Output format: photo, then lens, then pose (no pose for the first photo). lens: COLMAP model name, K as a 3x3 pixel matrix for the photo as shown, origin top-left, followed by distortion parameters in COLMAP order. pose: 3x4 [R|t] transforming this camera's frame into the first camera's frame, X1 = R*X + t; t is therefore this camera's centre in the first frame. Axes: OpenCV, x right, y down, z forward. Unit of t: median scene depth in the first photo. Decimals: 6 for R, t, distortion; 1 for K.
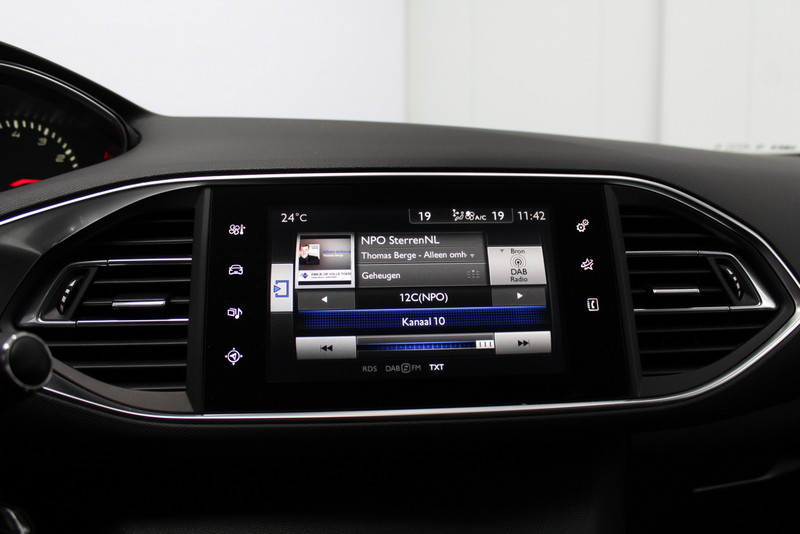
lens RADIAL K [[720.9, 0, 401.0], [0, 720.9, 268.1], [0, 0, 1]] dist [-0.134335, 0.131853]
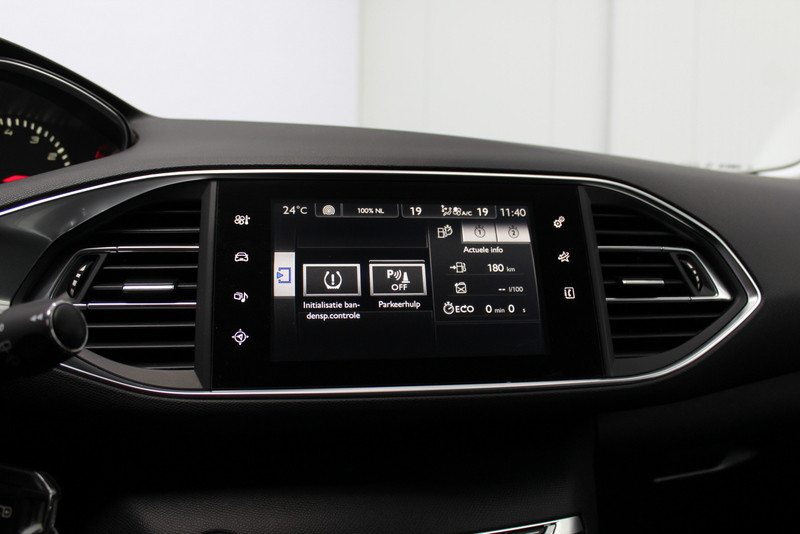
lens RADIAL K [[720.9, 0, 408.5], [0, 720.9, 265.9], [0, 0, 1]] dist [-0.134335, 0.131853]
pose [[0.997074, 0.009036, 0.075902, -0.060527], [-0.006576, 0.999447, -0.032602, 0.046343], [-0.076155, 0.032008, 0.996582, -0.076062]]
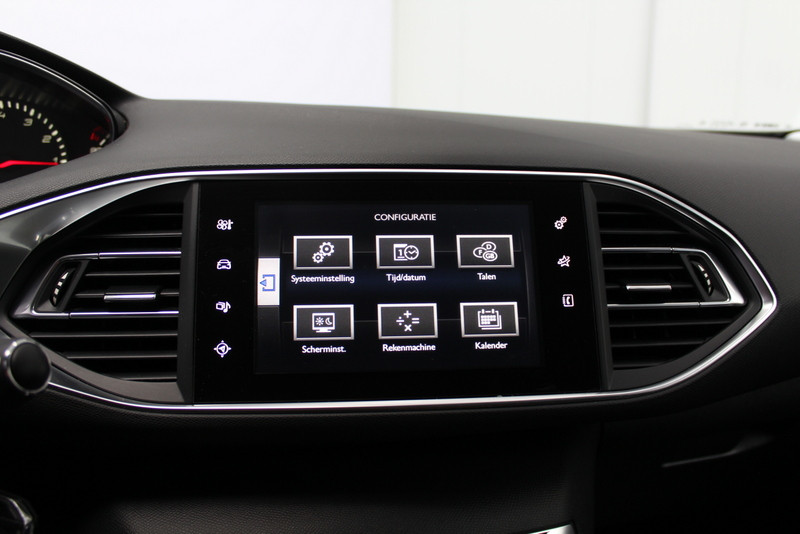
lens RADIAL K [[720.9, 0, 399.3], [0, 720.9, 279.3], [0, 0, 1]] dist [-0.134335, 0.131853]
pose [[0.999753, 0.011371, 0.019076, 0.002497], [-0.012782, 0.997061, 0.075539, -0.054499], [-0.018161, -0.075764, 0.996960, -0.032052]]
